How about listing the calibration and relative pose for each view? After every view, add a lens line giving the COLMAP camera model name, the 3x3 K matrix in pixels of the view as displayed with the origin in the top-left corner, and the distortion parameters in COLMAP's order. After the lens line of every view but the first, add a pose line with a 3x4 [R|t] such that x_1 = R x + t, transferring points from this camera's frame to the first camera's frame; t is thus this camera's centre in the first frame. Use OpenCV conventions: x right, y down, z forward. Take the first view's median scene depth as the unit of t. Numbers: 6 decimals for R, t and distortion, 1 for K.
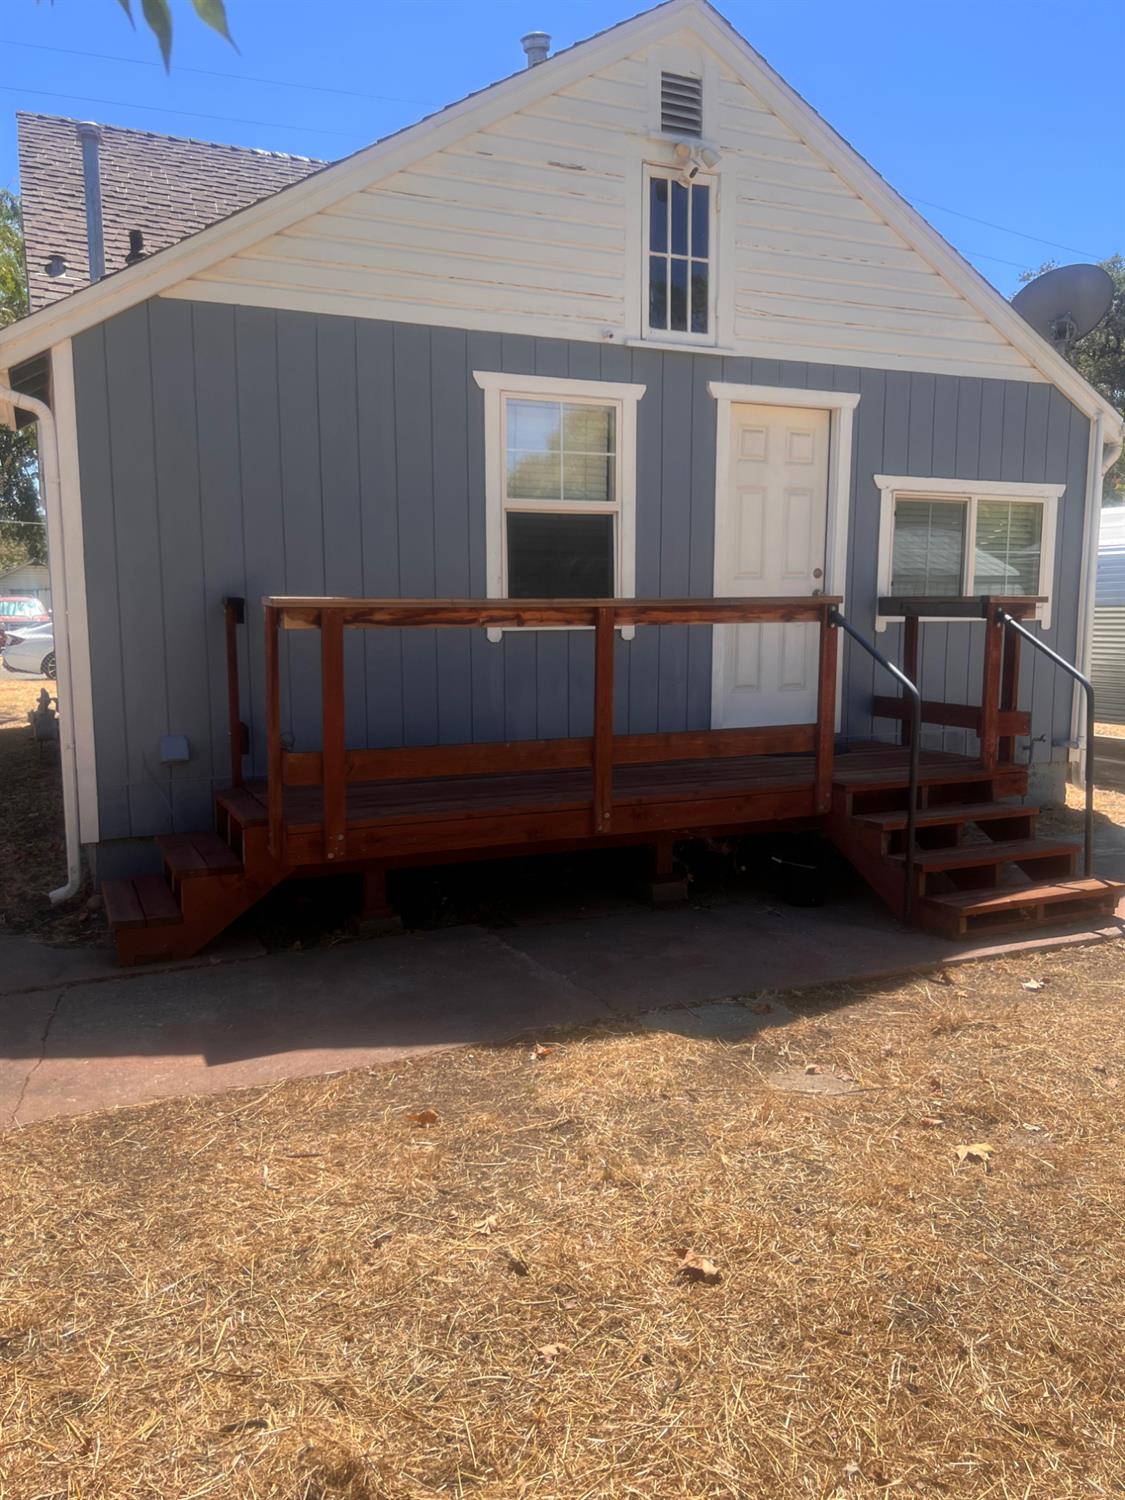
lens RADIAL K [[1119.7, 0, 562.5], [0, 1119.7, 750.0], [0, 0, 1]] dist [-0.006473, -0.003617]
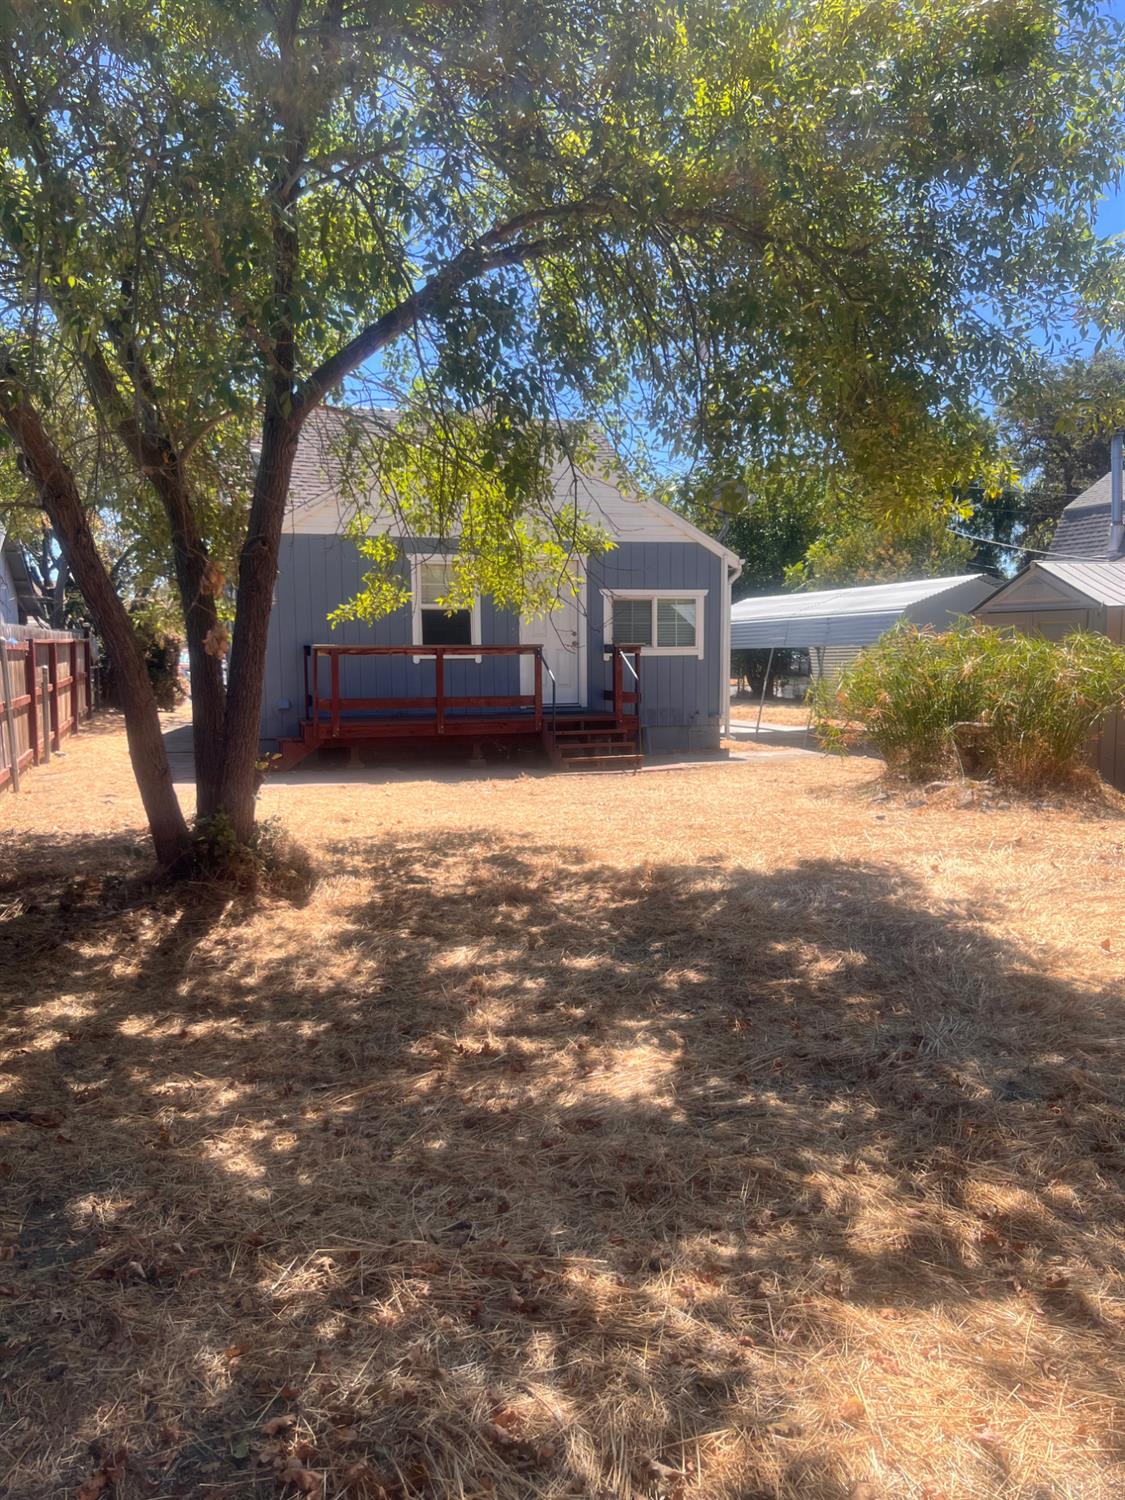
lens RADIAL K [[1119.7, 0, 562.5], [0, 1119.7, 750.0], [0, 0, 1]] dist [-0.006473, -0.003617]
pose [[0.993429, 0.005374, -0.114324, 0.483729], [-0.010857, 0.998817, -0.047391, 0.181133], [0.113934, 0.048321, 0.992313, -1.221013]]
